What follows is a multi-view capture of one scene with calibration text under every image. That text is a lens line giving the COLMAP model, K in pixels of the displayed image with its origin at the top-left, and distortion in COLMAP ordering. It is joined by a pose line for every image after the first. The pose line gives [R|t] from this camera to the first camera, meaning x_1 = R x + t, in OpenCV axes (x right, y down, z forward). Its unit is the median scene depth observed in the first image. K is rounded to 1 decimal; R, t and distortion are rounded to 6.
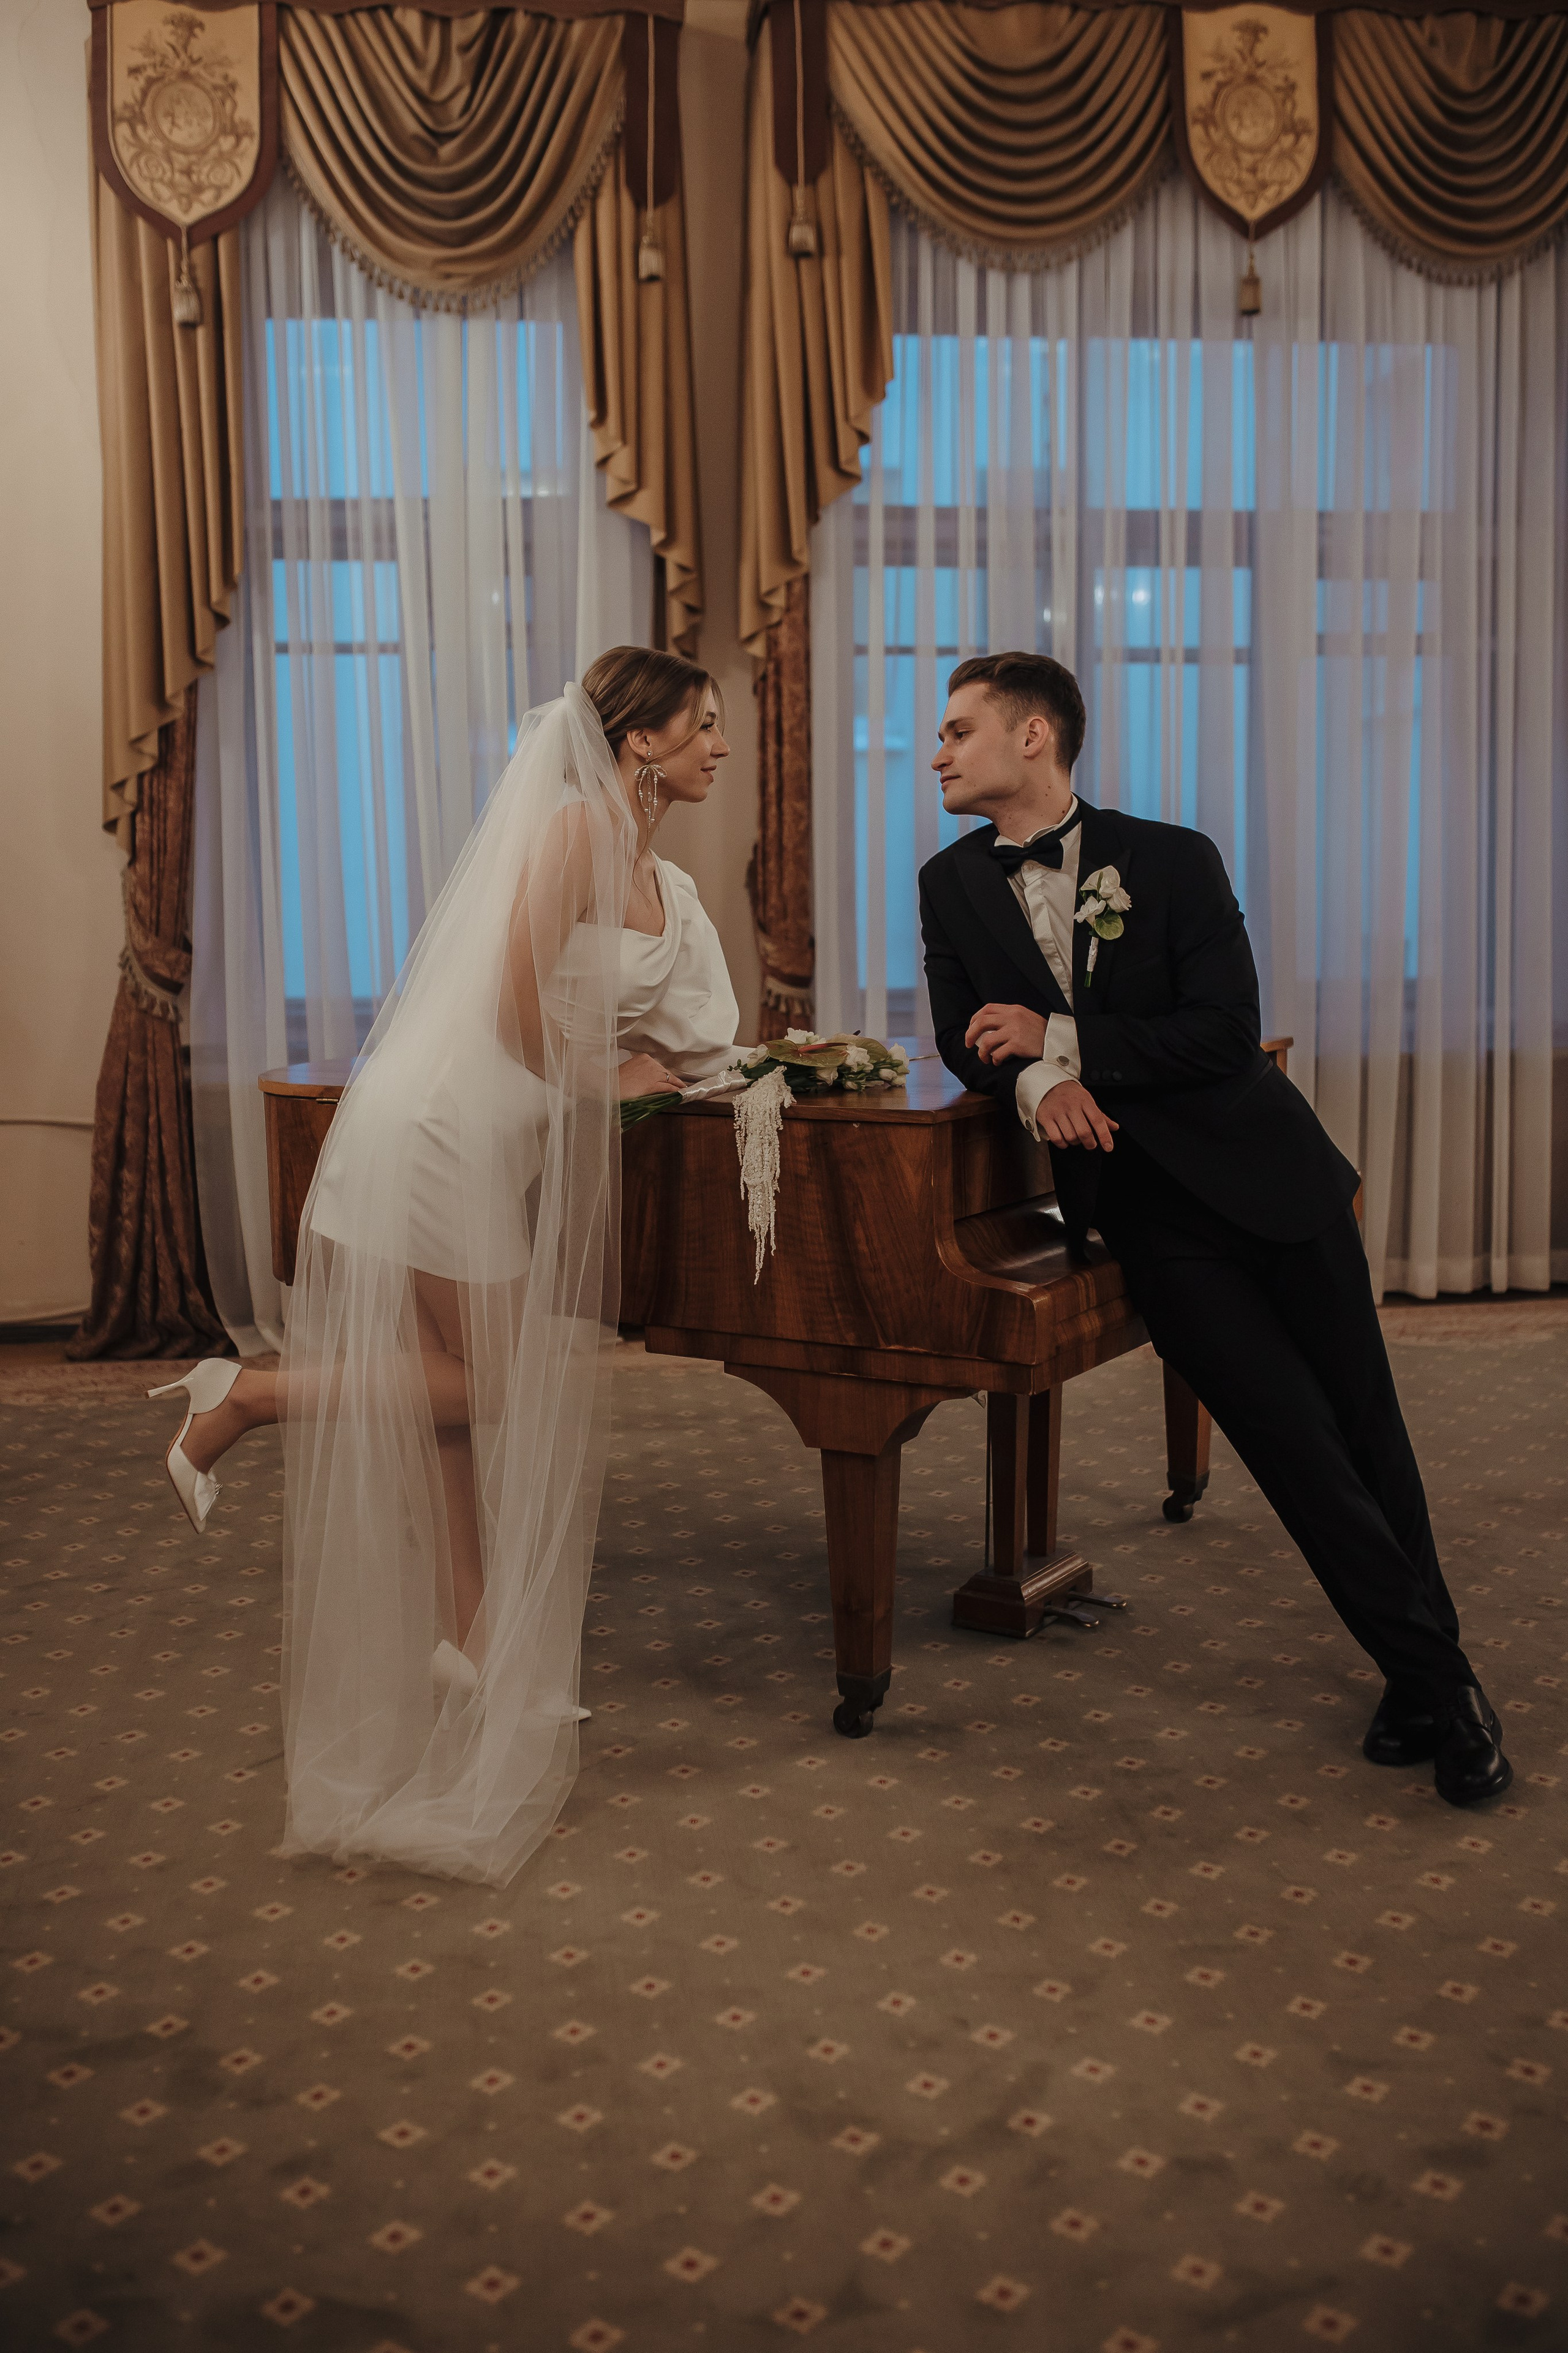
lens RADIAL K [[2243.5, 0, 784.0], [0, 2243.5, 1176.5], [0, 0, 1]] dist [-0.077964, 0.111135]
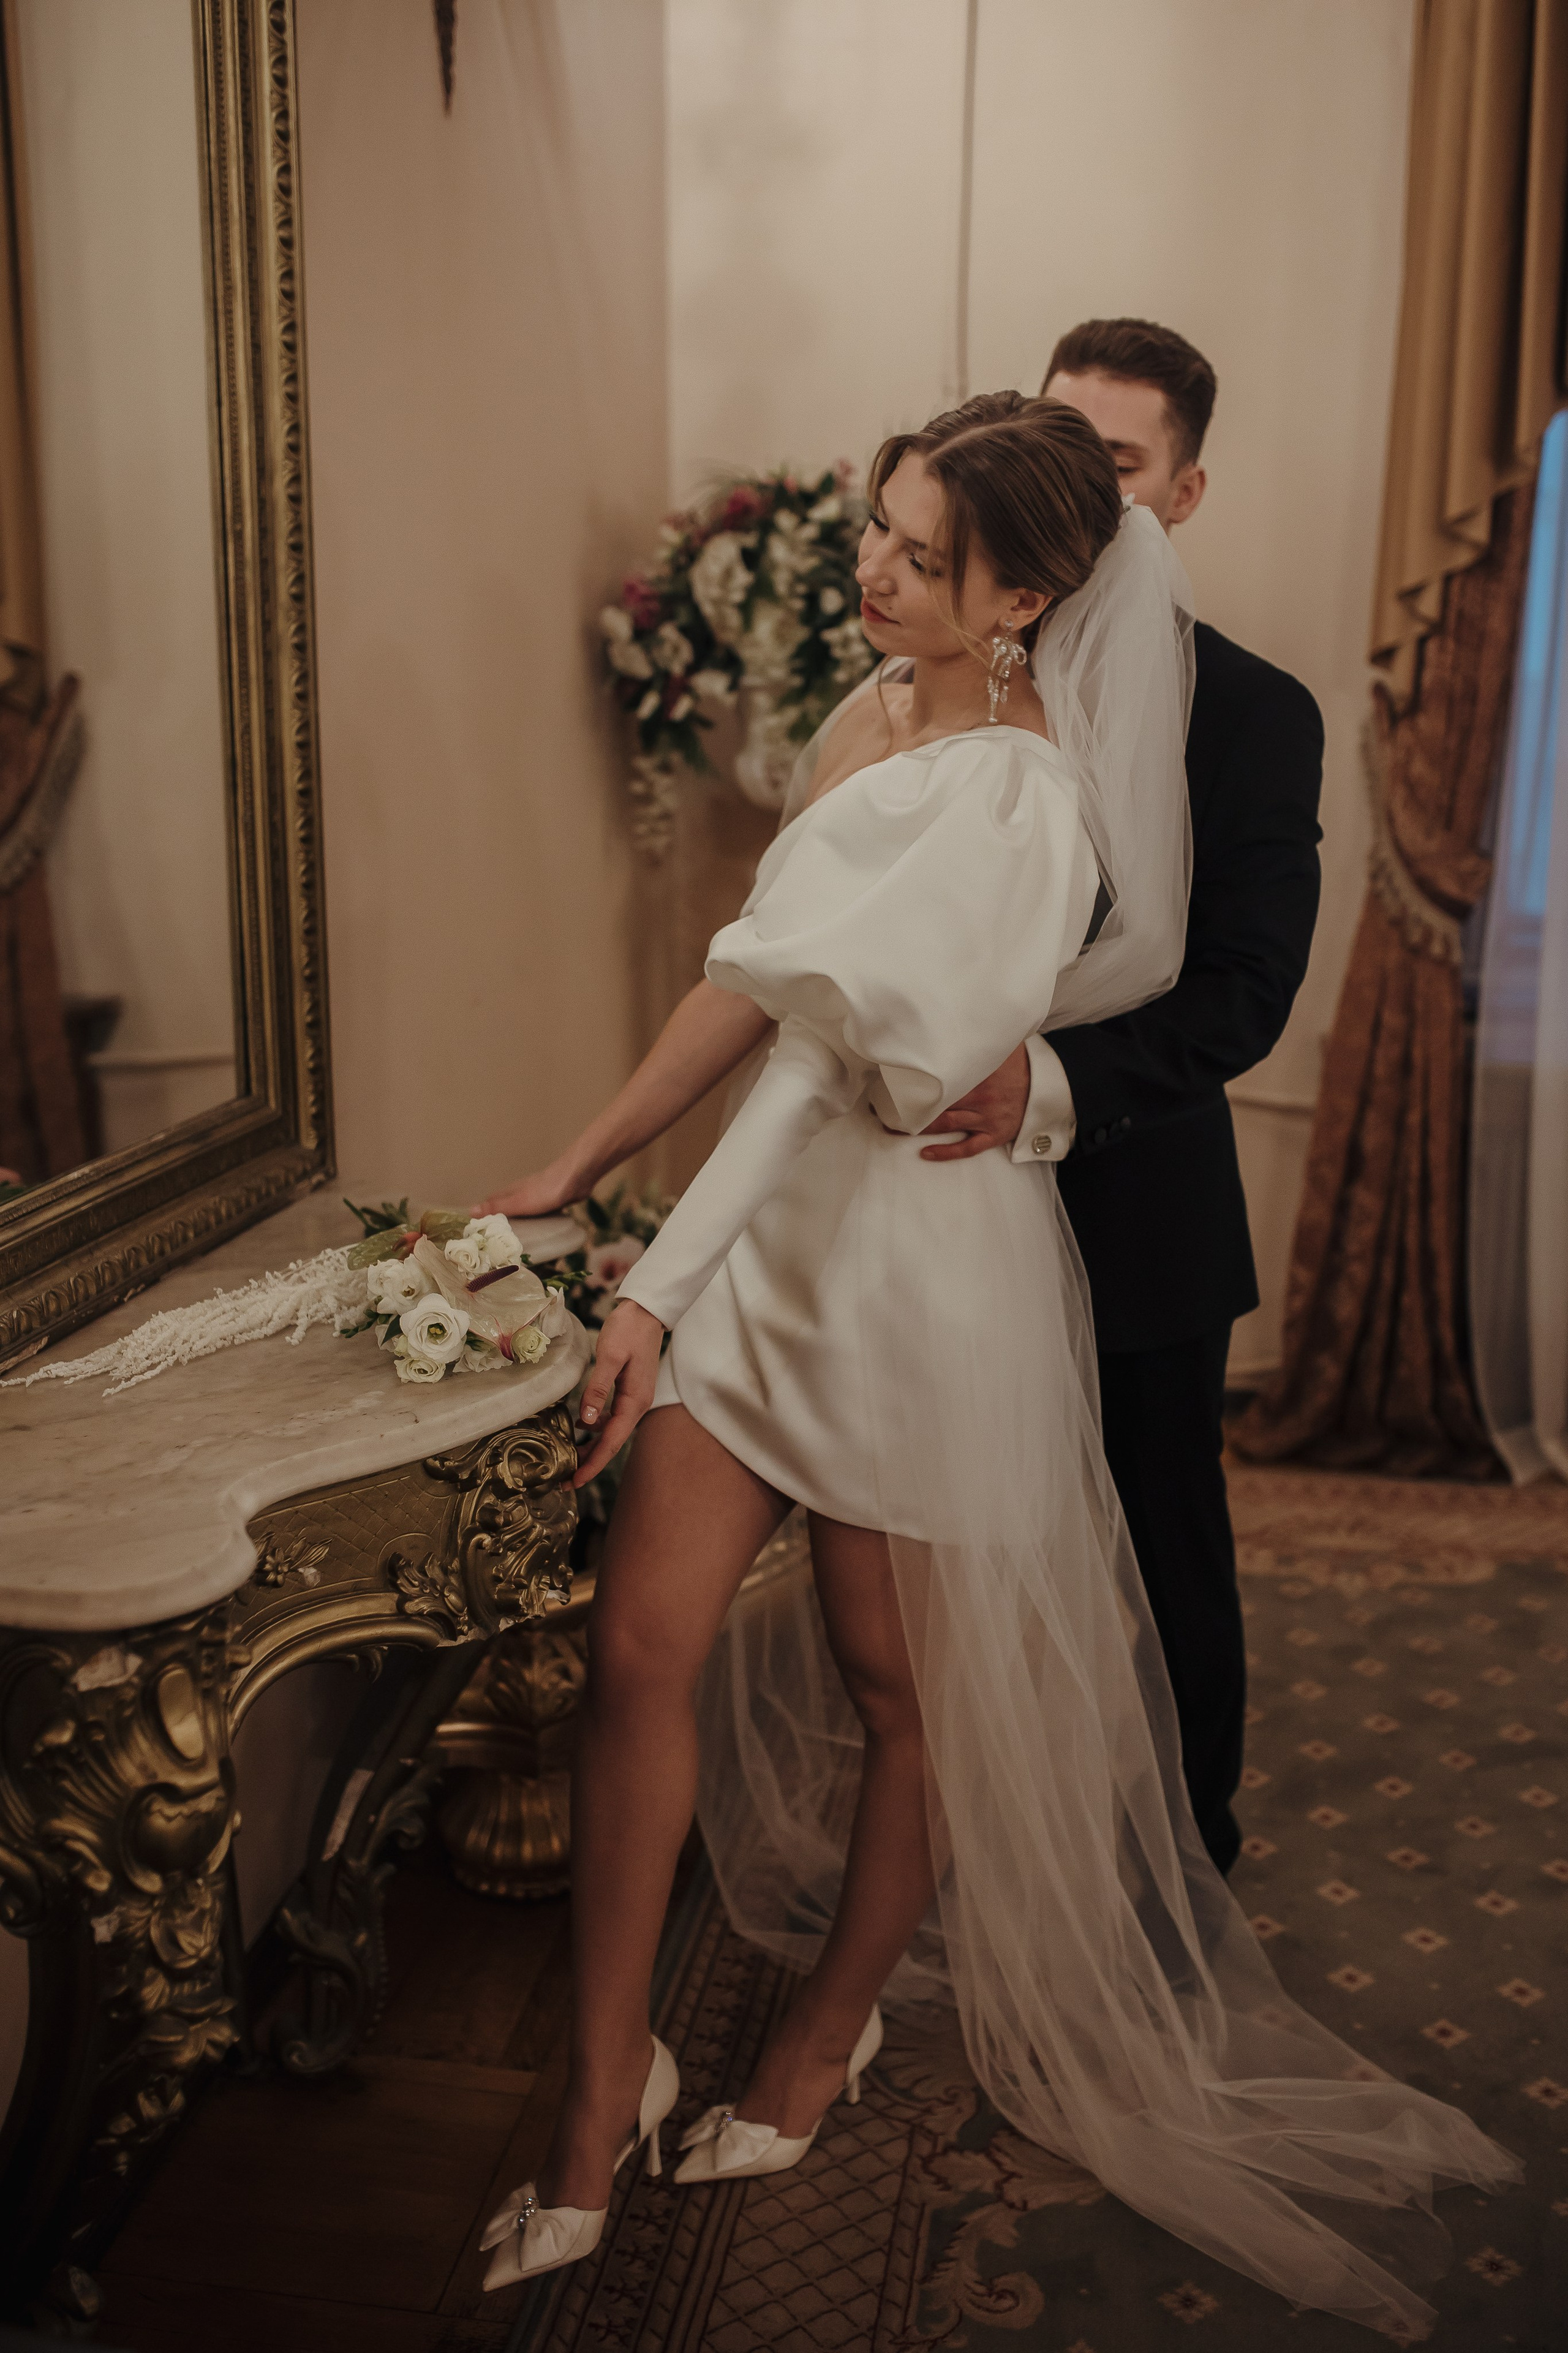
lens RADIAL K [[2263.8, 0, 784.0], [0, 2263.8, 1176.5], [0, 0, 1]] dist [-0.063703, 0.083502]
pose [[0.959376, 0.077261, -0.271347, -0.285991], [-0.053145, 0.994045, 0.095136, -0.062087], [0.277081, -0.076851, 0.957768, 0.328060]]
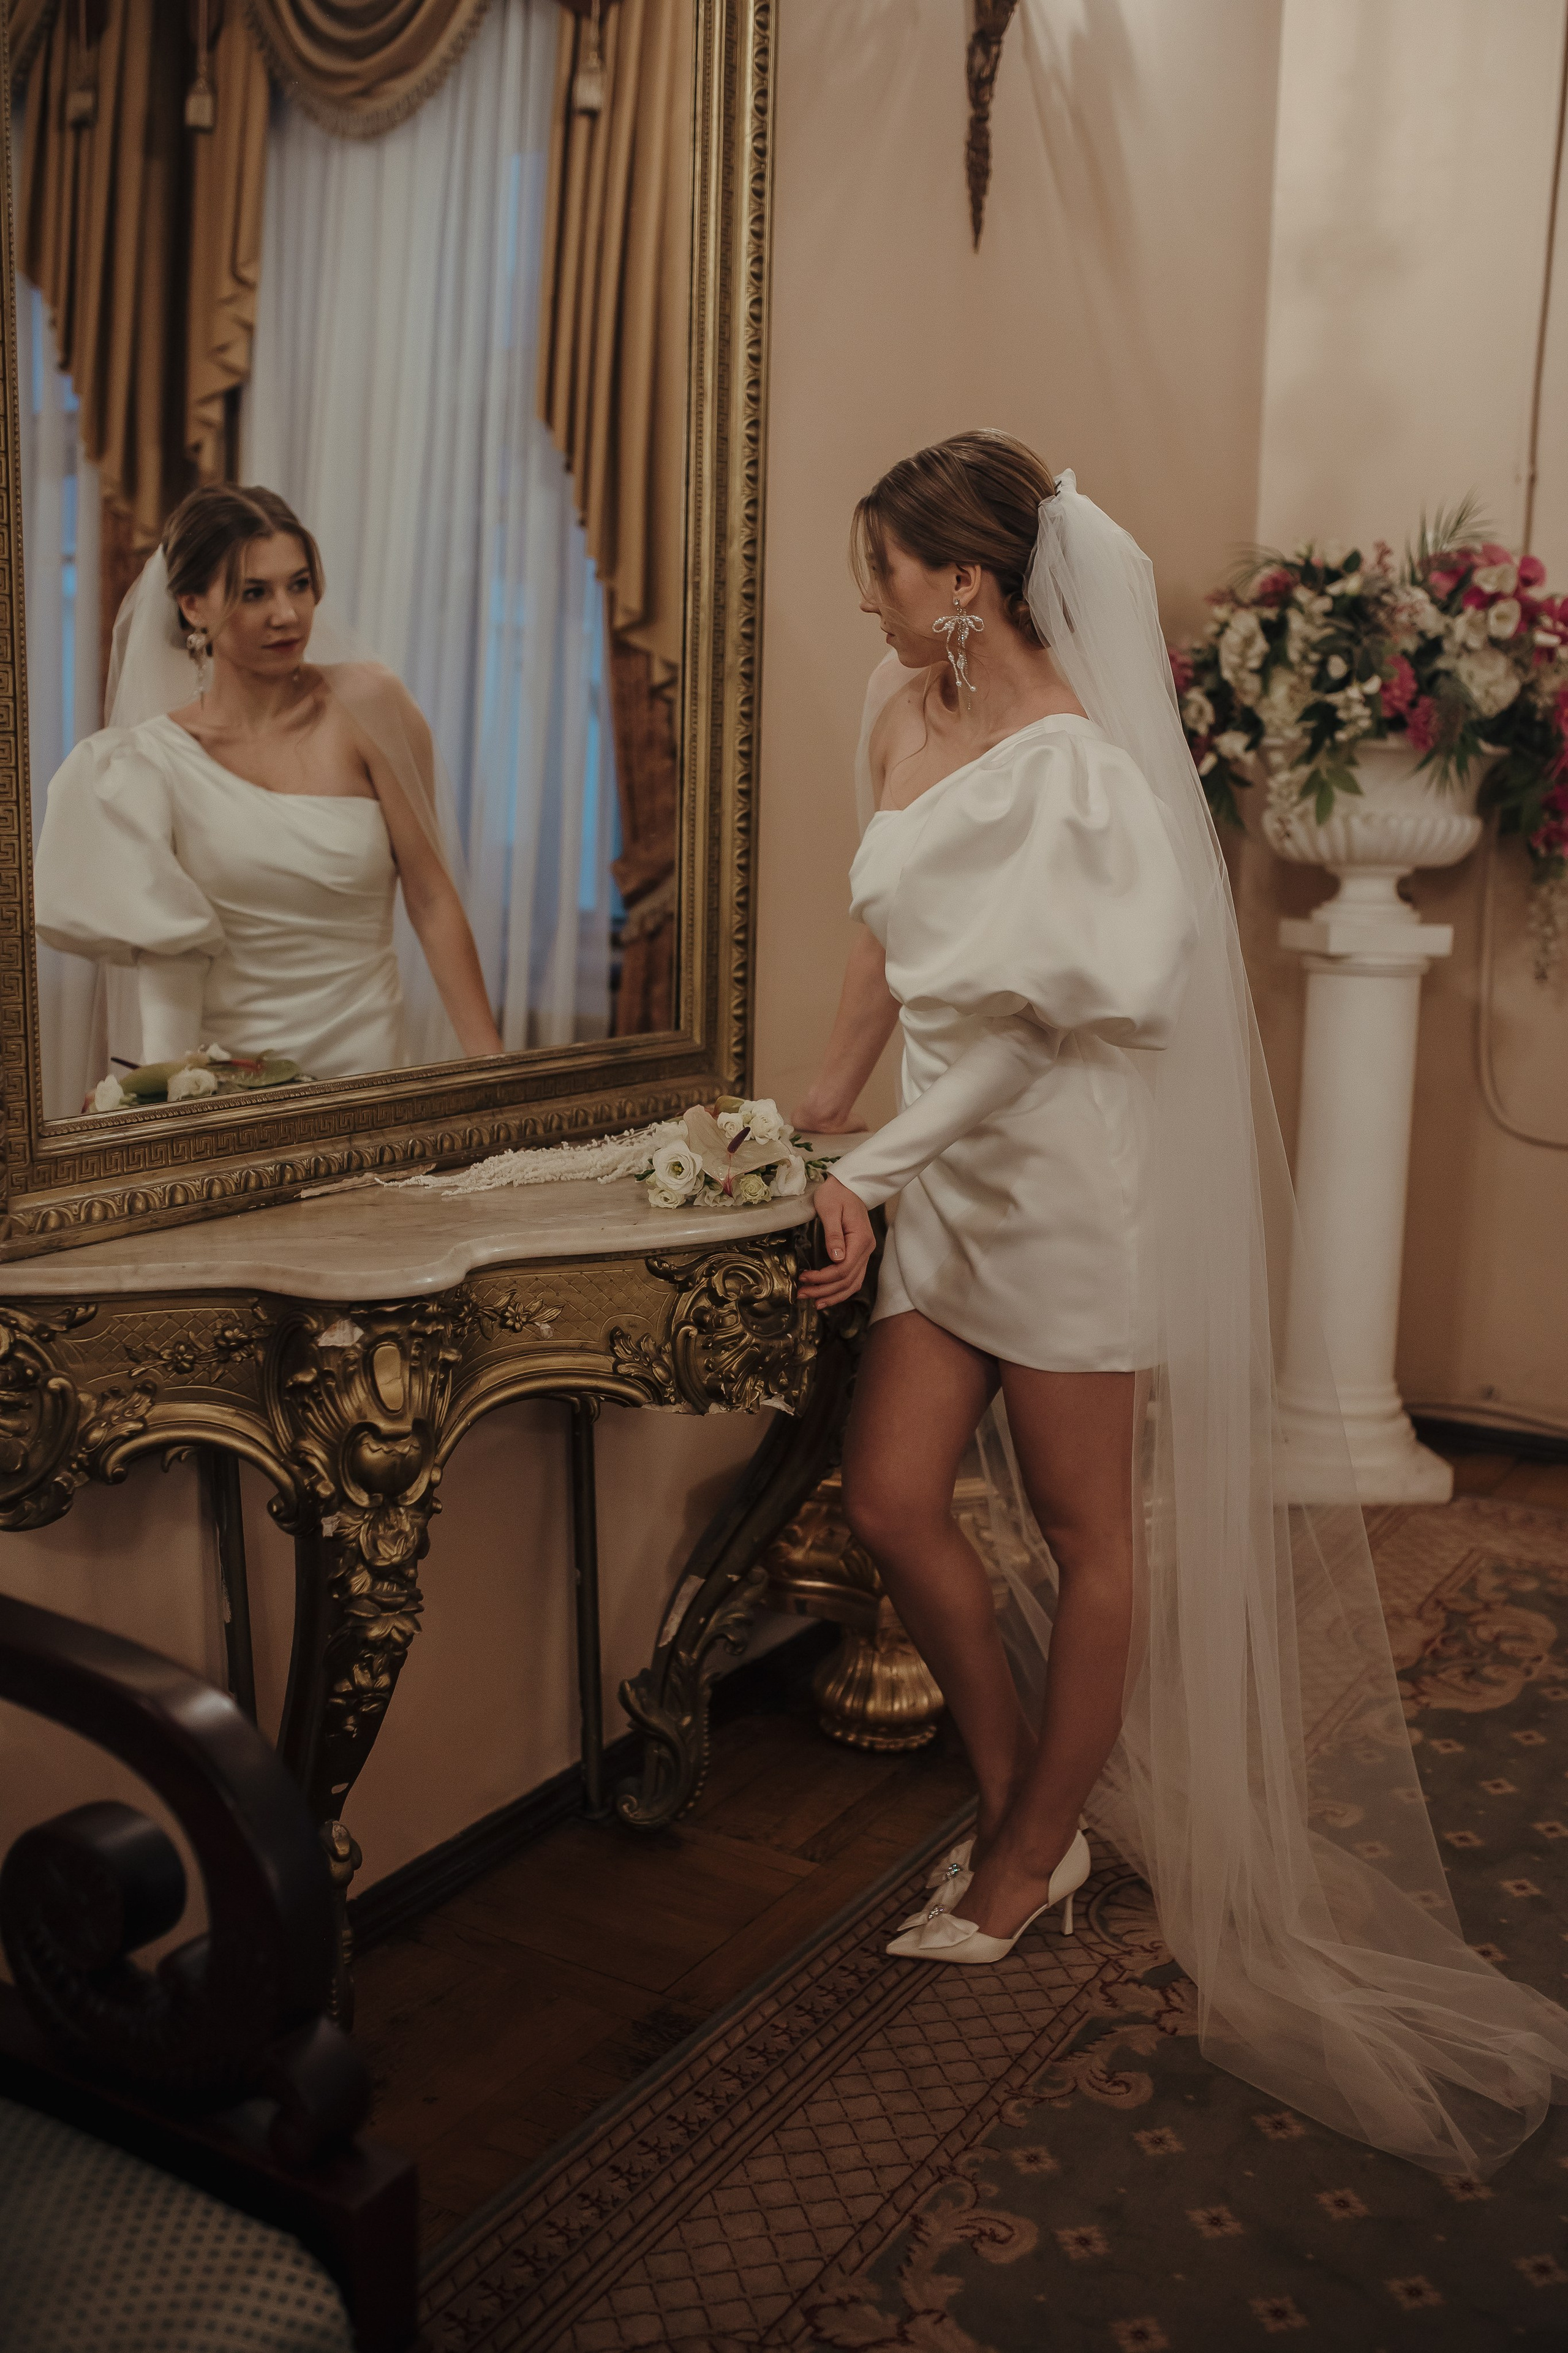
lens RADIAL K [[2250.8, 0, 766.0], [0, 2250.8, 1174.9], [0, 0, 1]] dist [-0.072235, 0.099805]
pose [[0.787281, 0.134927, -0.601651, -0.169819], [-0.113611, 0.990800, 0.073534, -0.040830], [0.606038, 0.010462, 0.795367, 0.302886]]
